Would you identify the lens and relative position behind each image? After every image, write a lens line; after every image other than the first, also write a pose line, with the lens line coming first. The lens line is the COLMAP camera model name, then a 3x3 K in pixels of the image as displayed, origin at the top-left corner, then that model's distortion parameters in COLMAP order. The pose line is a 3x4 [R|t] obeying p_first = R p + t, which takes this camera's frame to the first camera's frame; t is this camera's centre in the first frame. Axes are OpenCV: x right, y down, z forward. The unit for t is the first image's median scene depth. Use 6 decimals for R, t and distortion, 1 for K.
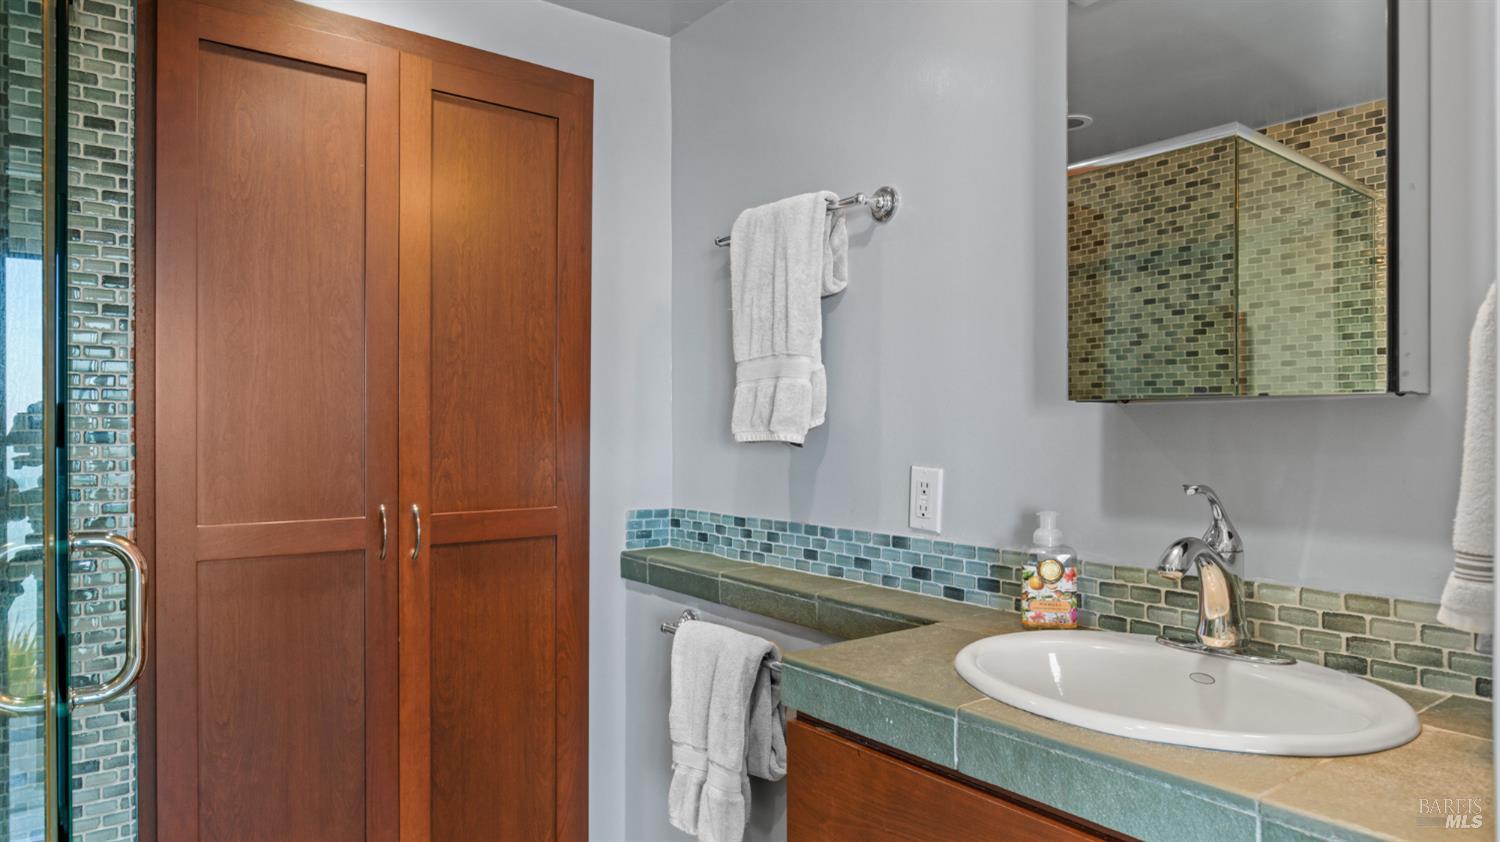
lens RADIAL K [[883.1, 0, 784.5], [0, 883.1, 427.4], [0, 0, 1]] dist [-0.009356, -0.001807]
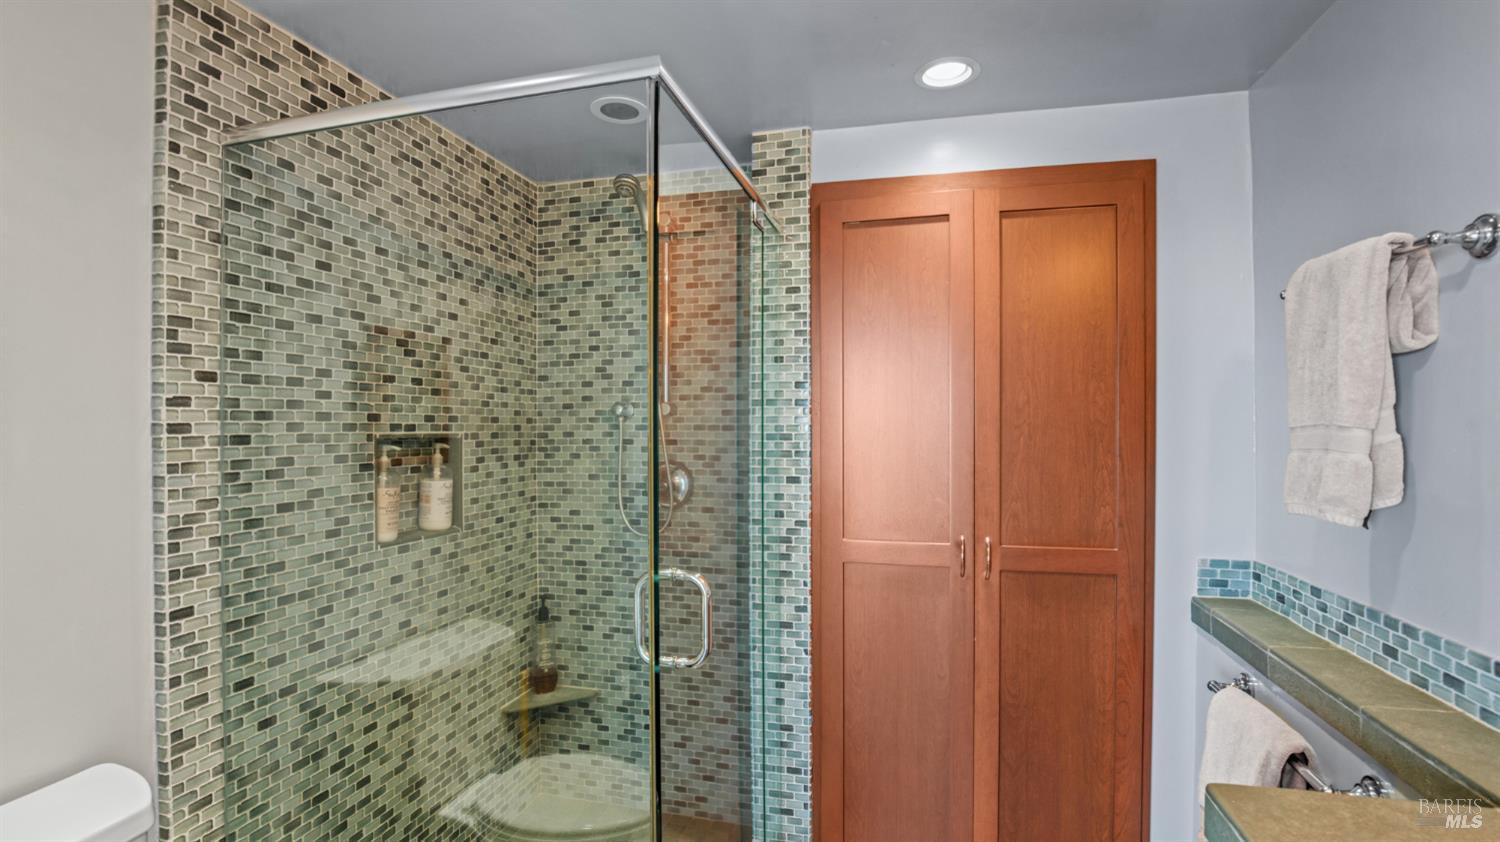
lens RADIAL K [[700.4, 0, 775.8], [0, 700.4, 422.2], [0, 0, 1]] dist [-0.031290, 0.003390]
pose [[0.623869, 0.005475, -0.781510, 0.178538], [-0.006700, 0.999976, 0.001657, -0.078199], [0.781500, 0.004203, 0.623891, 0.121059]]
